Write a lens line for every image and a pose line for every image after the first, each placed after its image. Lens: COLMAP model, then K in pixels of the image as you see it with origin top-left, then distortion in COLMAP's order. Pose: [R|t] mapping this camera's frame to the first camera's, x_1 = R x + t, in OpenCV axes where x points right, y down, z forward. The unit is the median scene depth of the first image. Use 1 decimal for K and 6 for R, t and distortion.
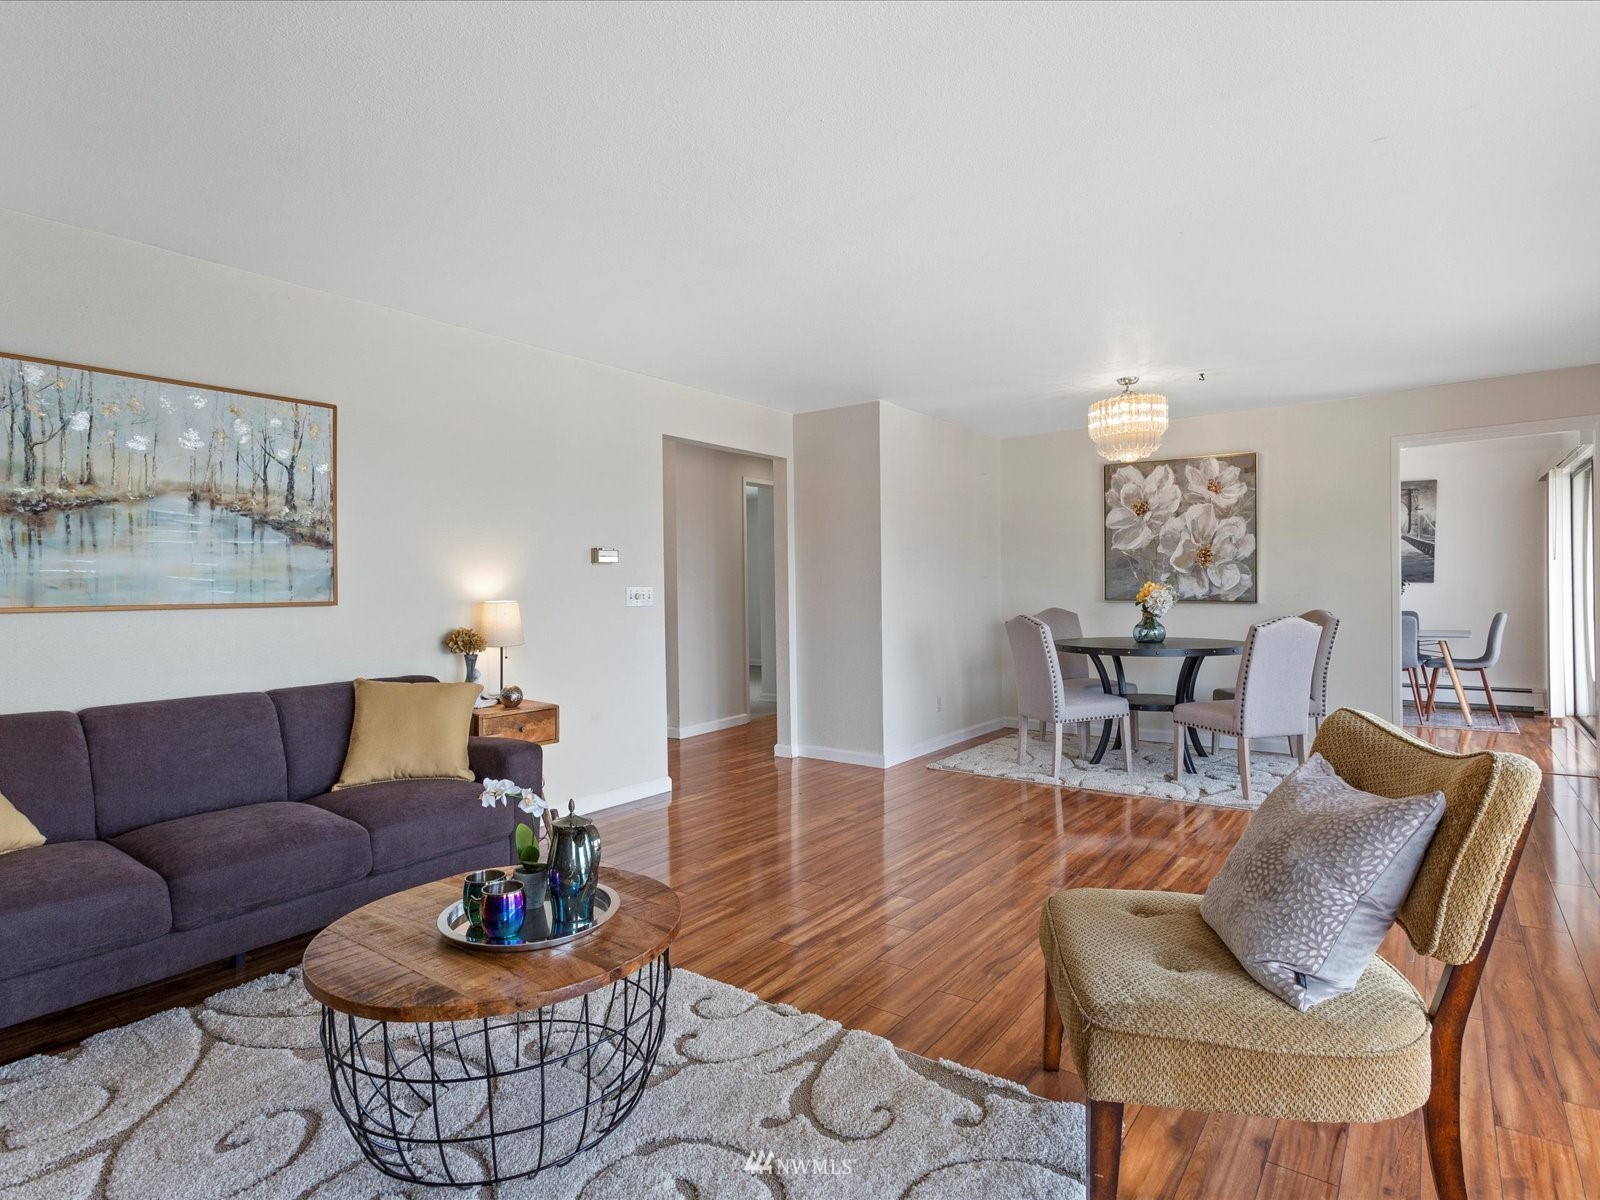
lens RADIAL K [[858.5, 0, 799.1], [0, 858.5, 590.8], [0, 0, 1]] dist [0.001262, 0.003199]
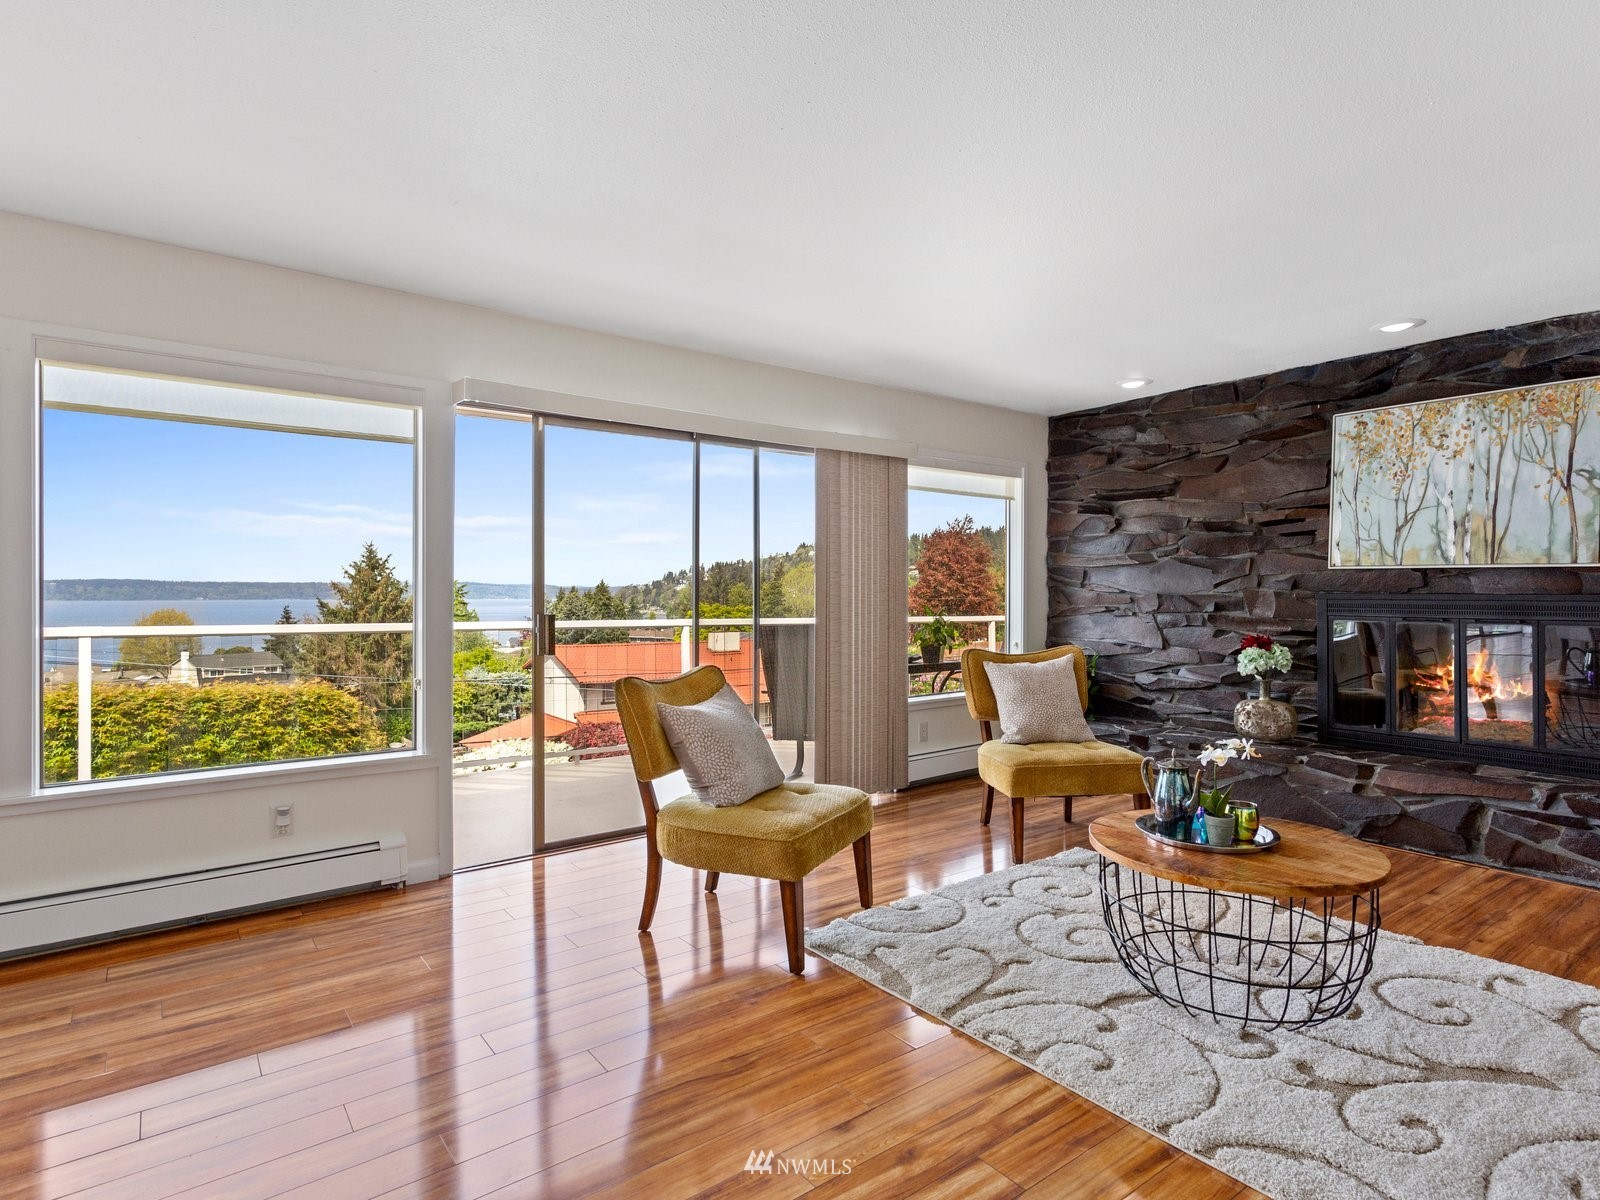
lens RADIAL K [[858.5, 0, 795.5], [0, 858.5, 590.9], [0, 0, 1]] dist [0.001262, 0.003199]
pose [[-0.957307, 0.017488, 0.288543, -0.033175], [0.017084, 0.999846, -0.003918, -0.001895], [-0.288567, 0.001178, -0.957459, 0.875580]]
